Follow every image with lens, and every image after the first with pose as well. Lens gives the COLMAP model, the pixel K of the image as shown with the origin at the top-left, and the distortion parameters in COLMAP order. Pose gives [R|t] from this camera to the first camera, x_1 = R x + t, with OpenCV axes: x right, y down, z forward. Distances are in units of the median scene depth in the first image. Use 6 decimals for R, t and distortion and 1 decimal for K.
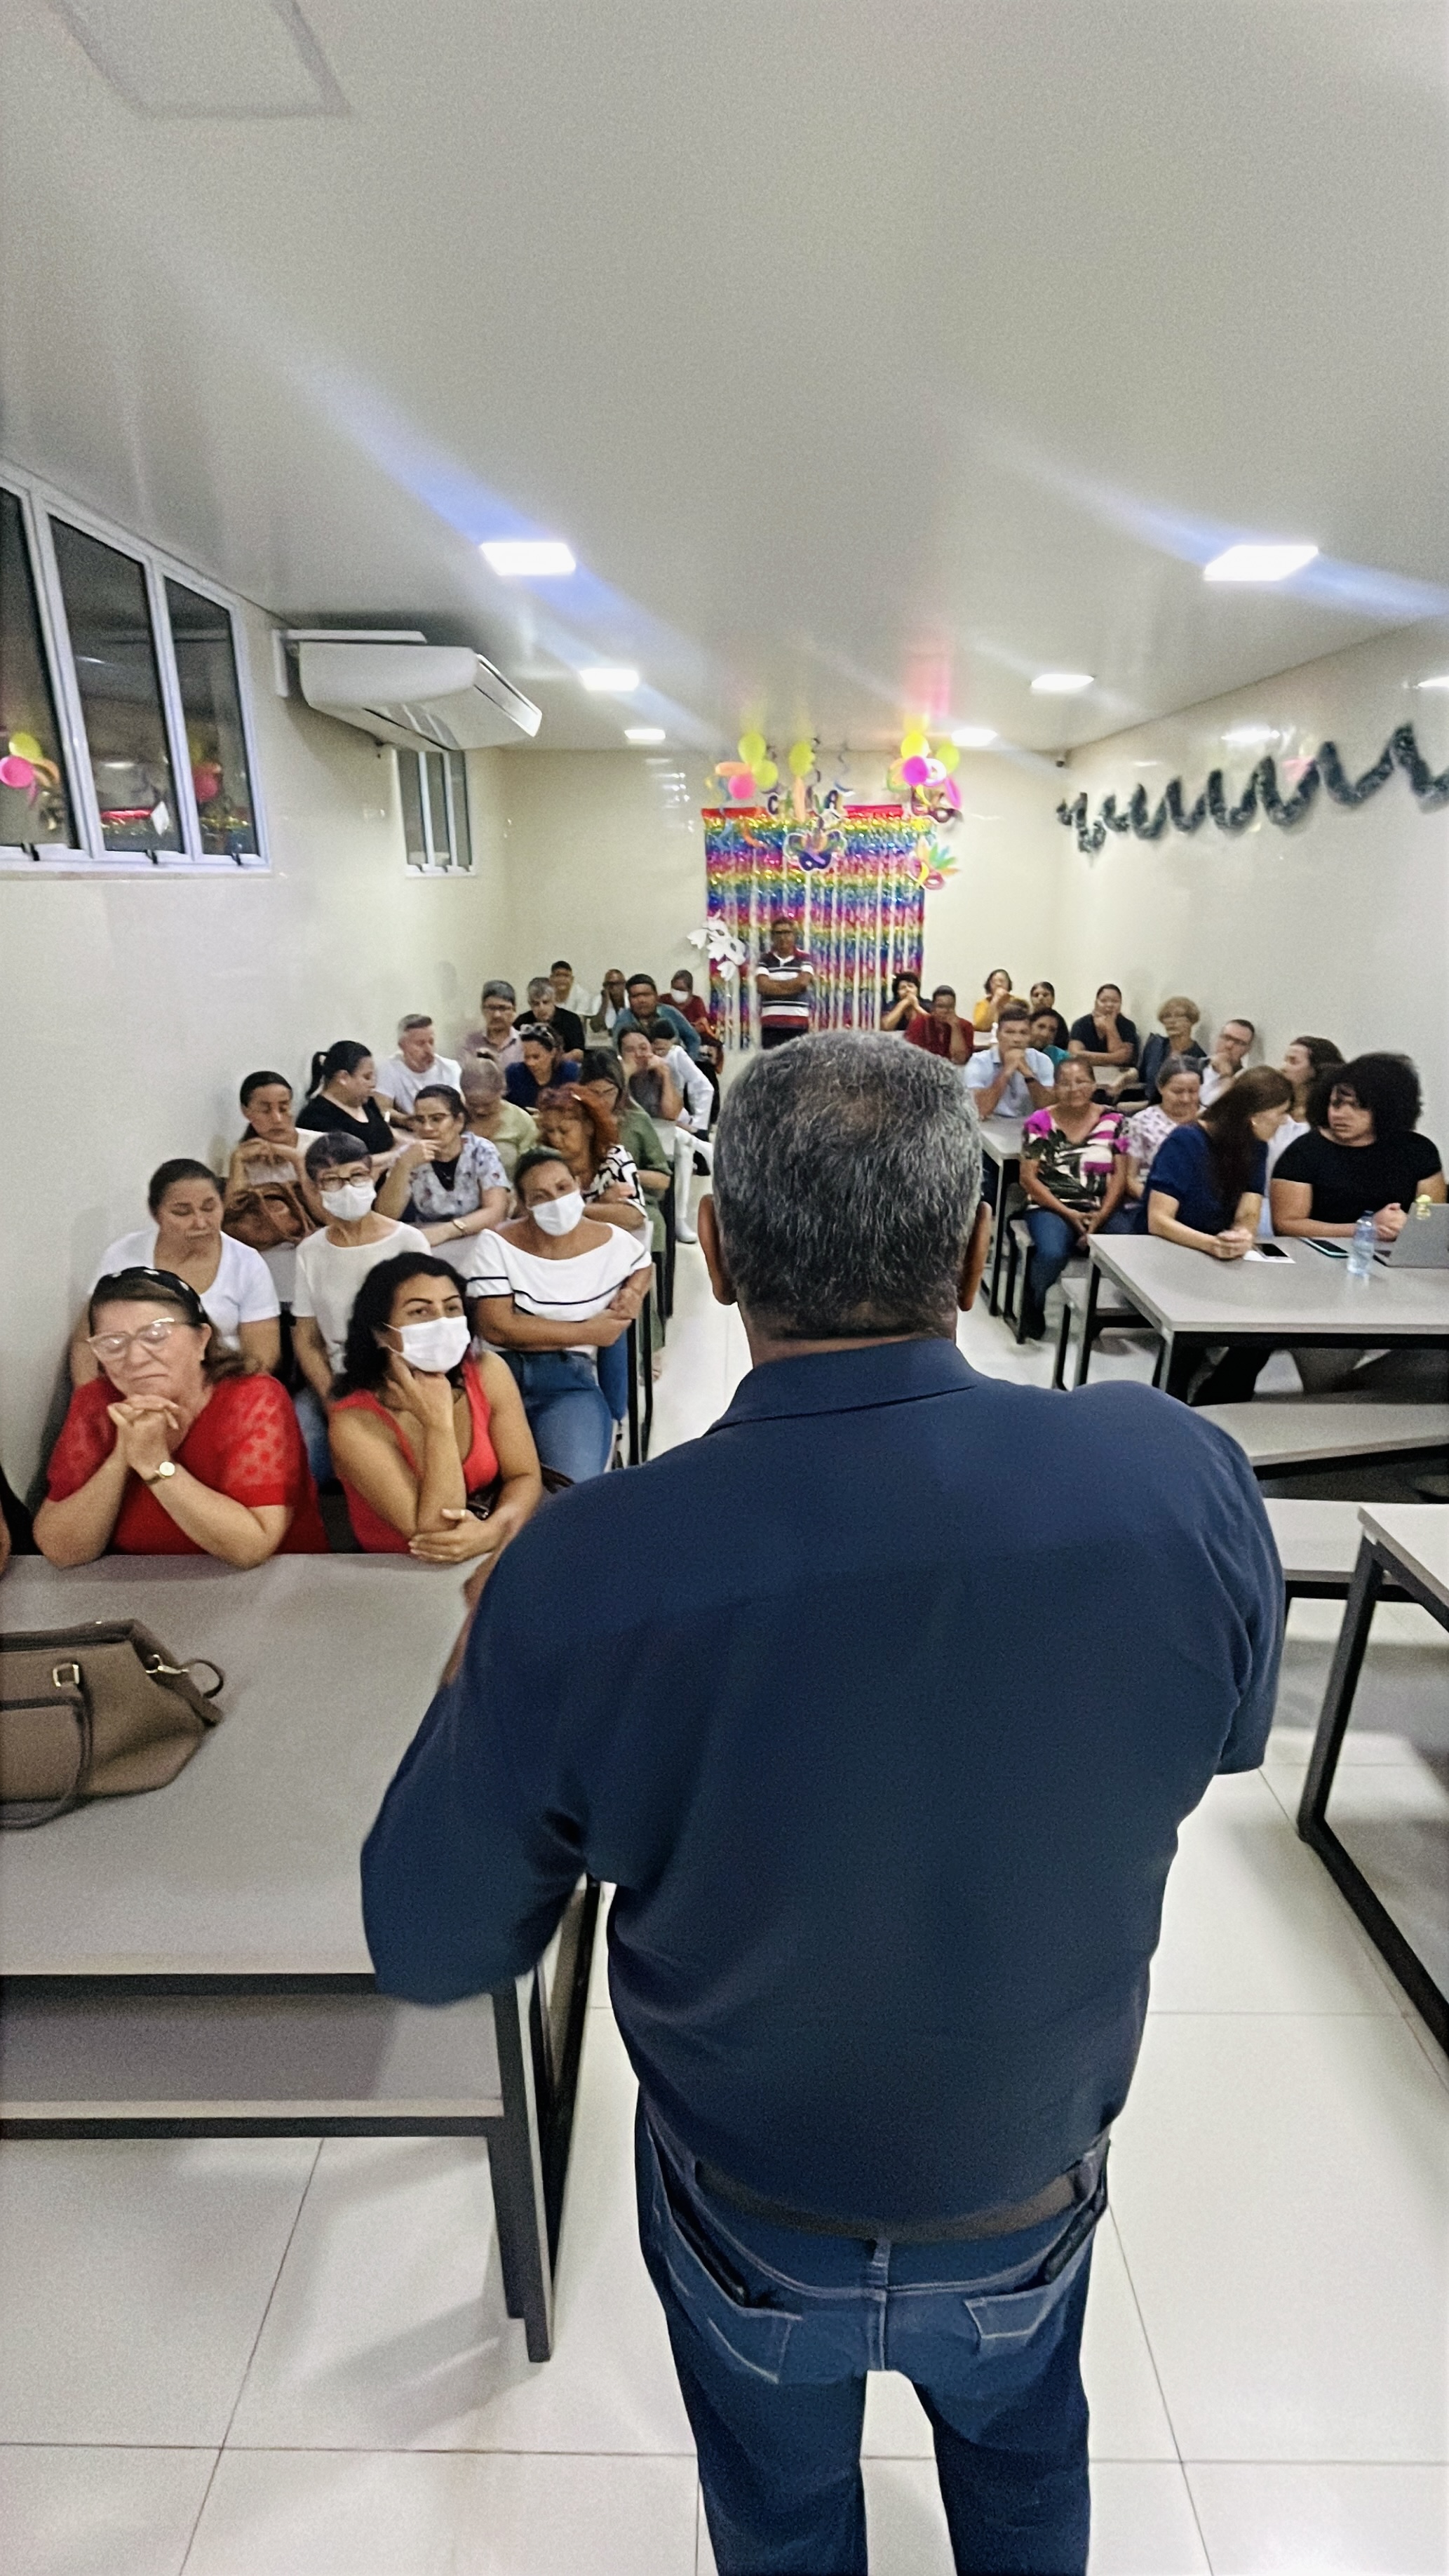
lens RADIAL K [[1154.4, 0, 722.8], [0, 1154.4, 1294.7], [0, 0, 1]] dist [0.000645, -0.000111]
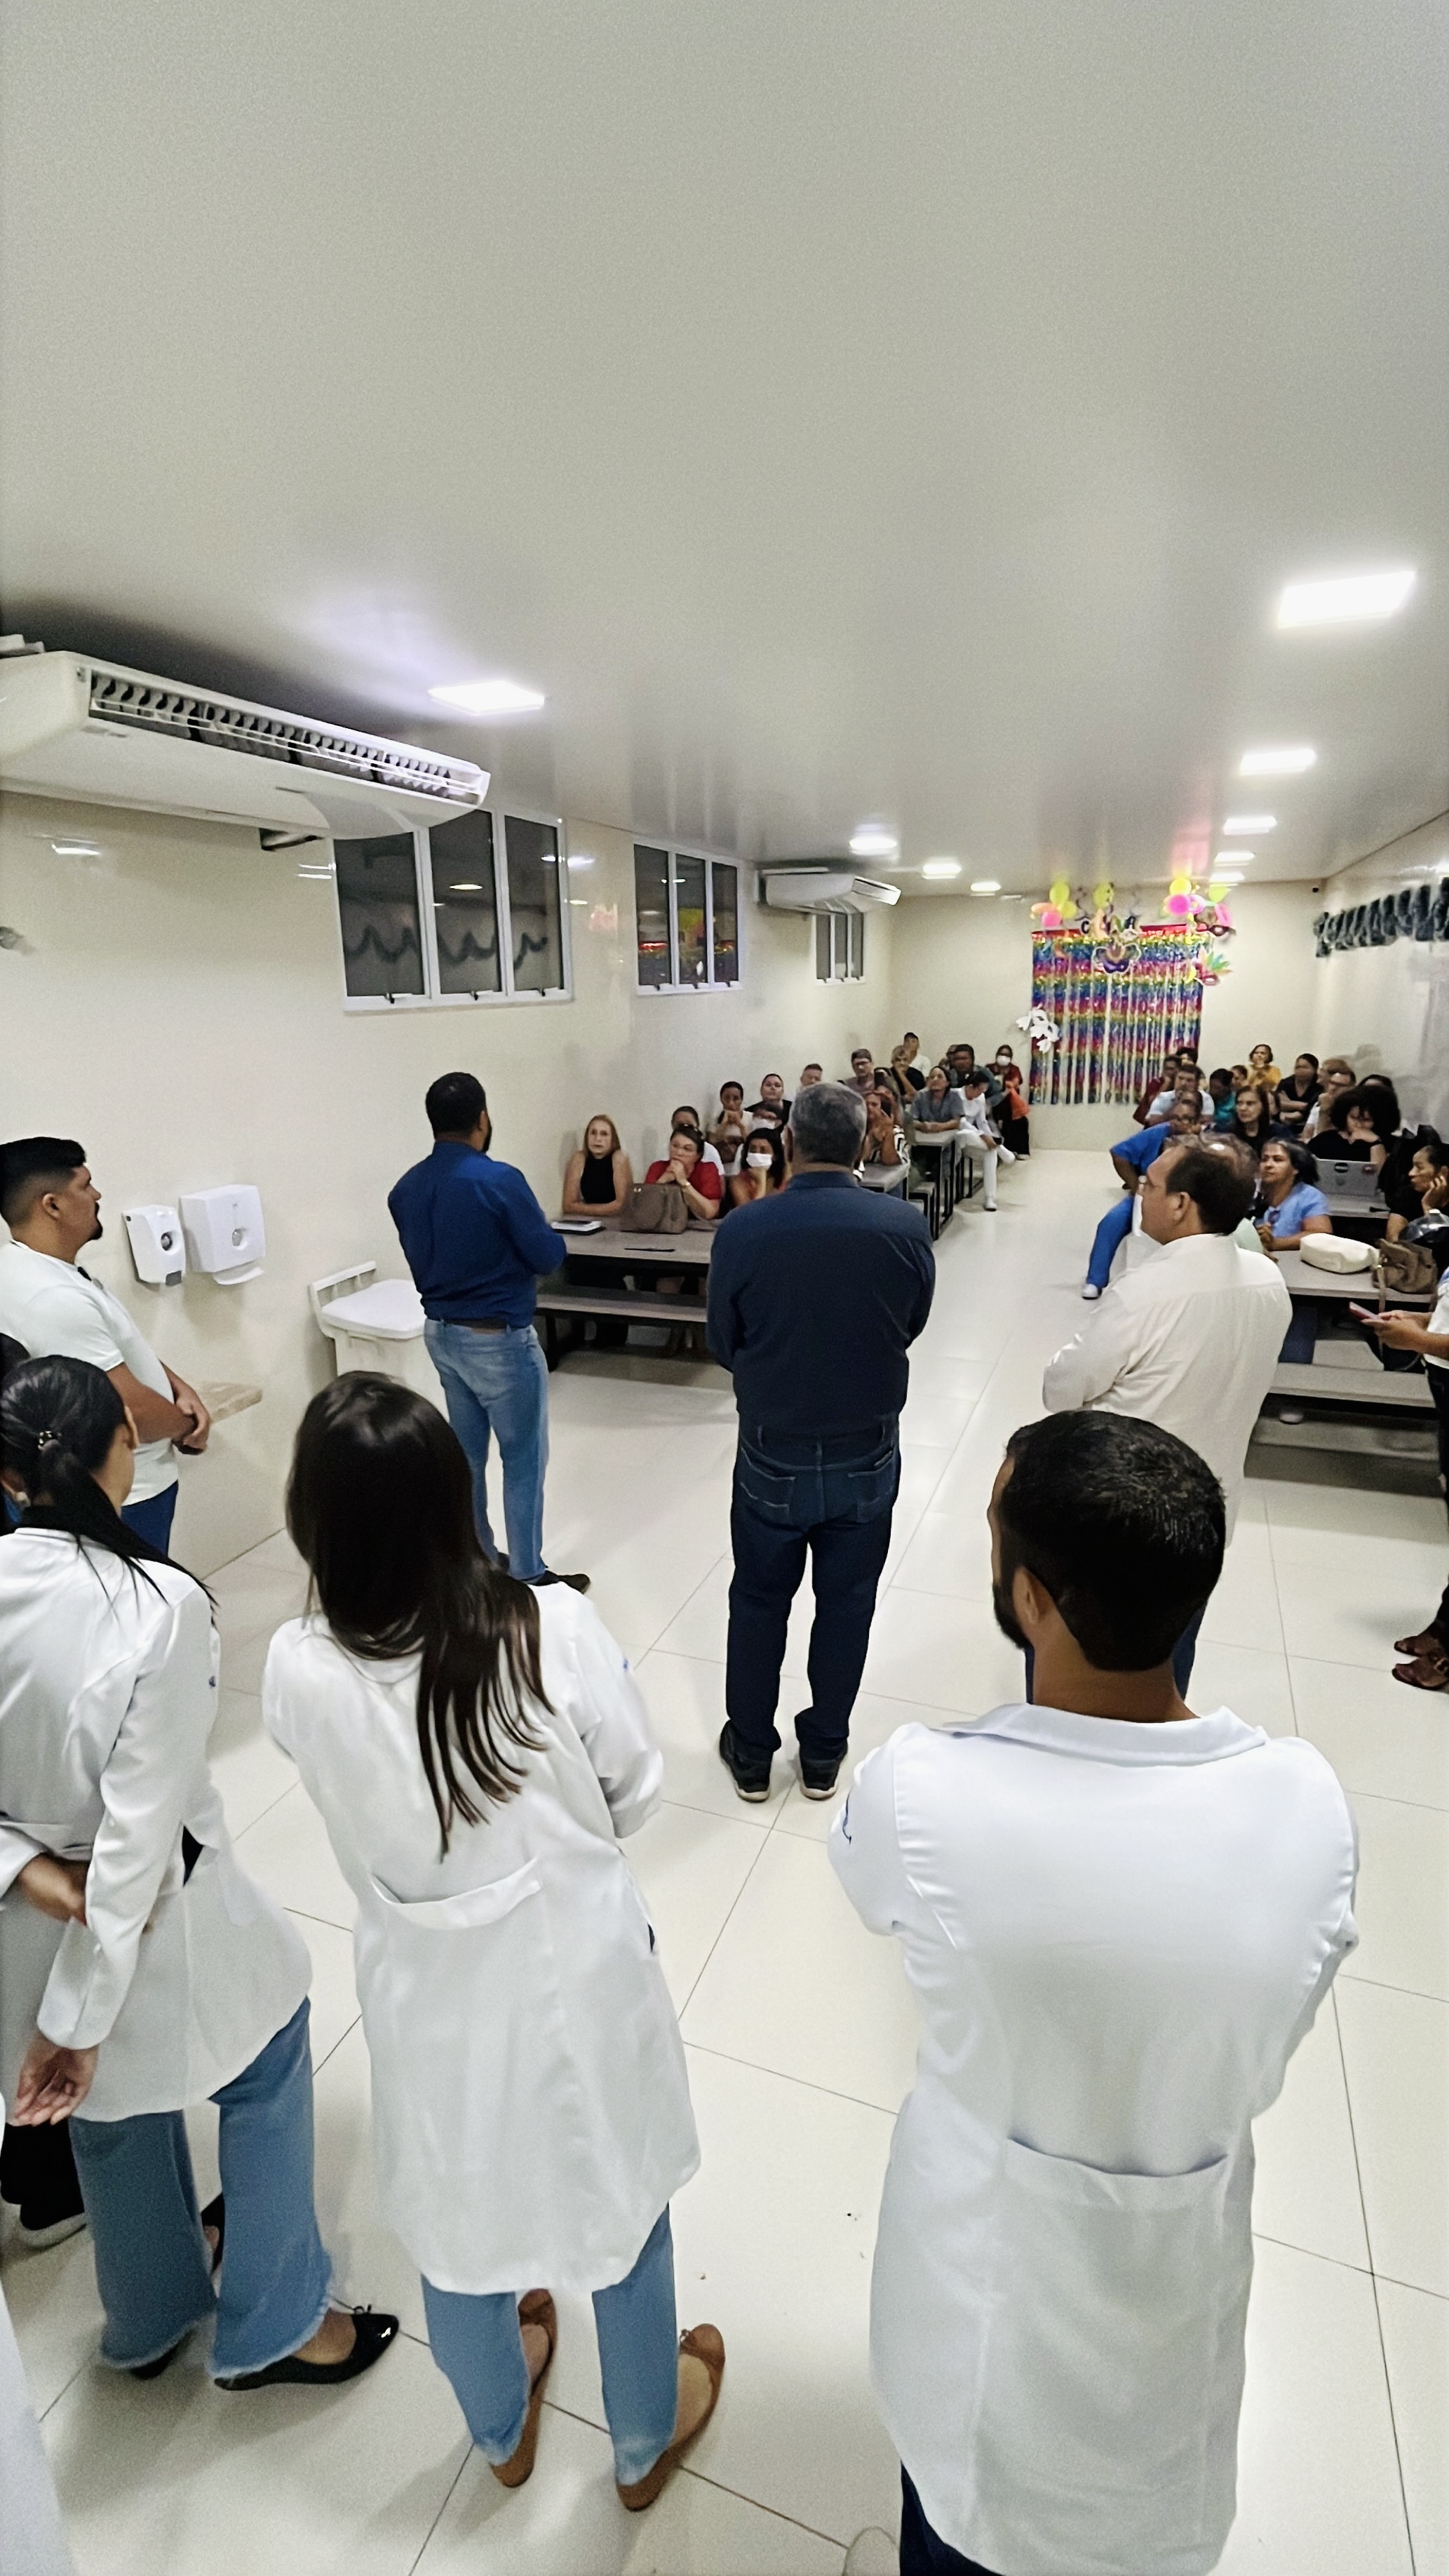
lens RADIAL K [[1154.4, 0, 722.7], [0, 1154.4, 1282.8], [0, 0, 1]] dist [0.000645, -0.000111]
pose [[0.937070, 0.071782, -0.341684, 0.146610], [-0.099700, 0.992903, -0.064834, 0.135199], [0.334605, 0.094819, 0.937576, -0.414917]]
